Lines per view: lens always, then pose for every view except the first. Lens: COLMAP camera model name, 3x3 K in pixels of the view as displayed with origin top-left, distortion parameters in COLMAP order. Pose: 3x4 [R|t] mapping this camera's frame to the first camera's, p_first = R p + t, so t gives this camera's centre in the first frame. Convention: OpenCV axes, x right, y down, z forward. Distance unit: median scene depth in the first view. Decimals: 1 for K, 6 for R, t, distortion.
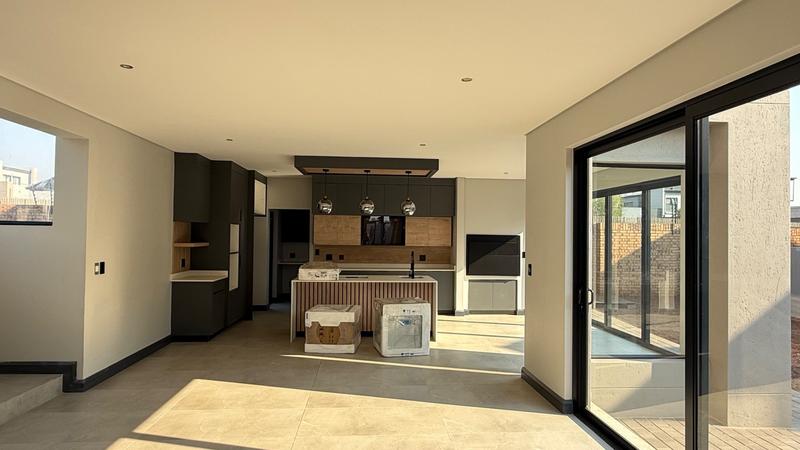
lens RADIAL K [[461.9, 0, 400.0], [0, 461.9, 225.0], [0, 0, 1]] dist [-0.001566, -0.000881]
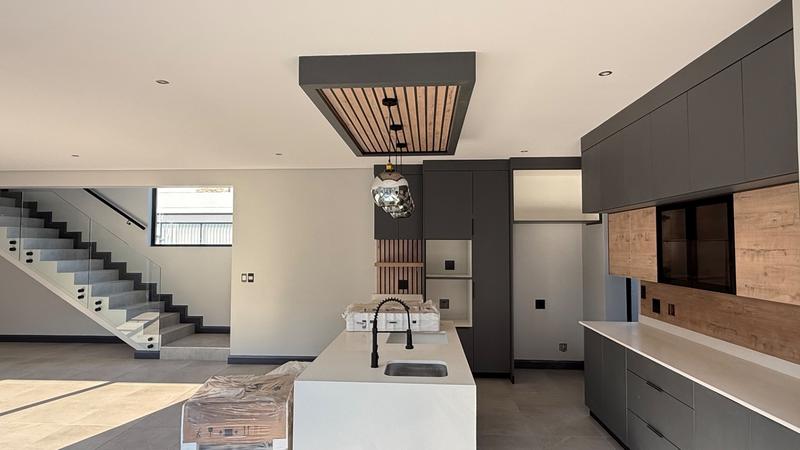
lens RADIAL K [[461.9, 0, 400.0], [0, 461.9, 225.0], [0, 0, 1]] dist [-0.001566, -0.000881]
pose [[-0.138264, -0.055532, -0.988837, 0.408060], [0.020784, 0.998044, -0.058955, 0.017582], [0.990177, -0.028704, -0.136839, 1.048778]]
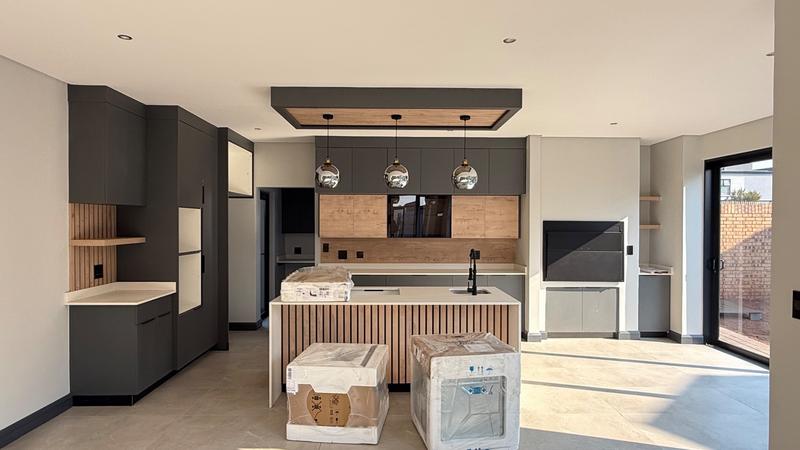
lens RADIAL K [[461.9, 0, 400.0], [0, 461.9, 225.0], [0, 0, 1]] dist [-0.001566, -0.000881]
pose [[0.998358, -0.008357, -0.056678, -0.032763], [0.009937, 0.999569, 0.027639, 0.007262], [0.056422, -0.028157, 0.998010, 0.387823]]
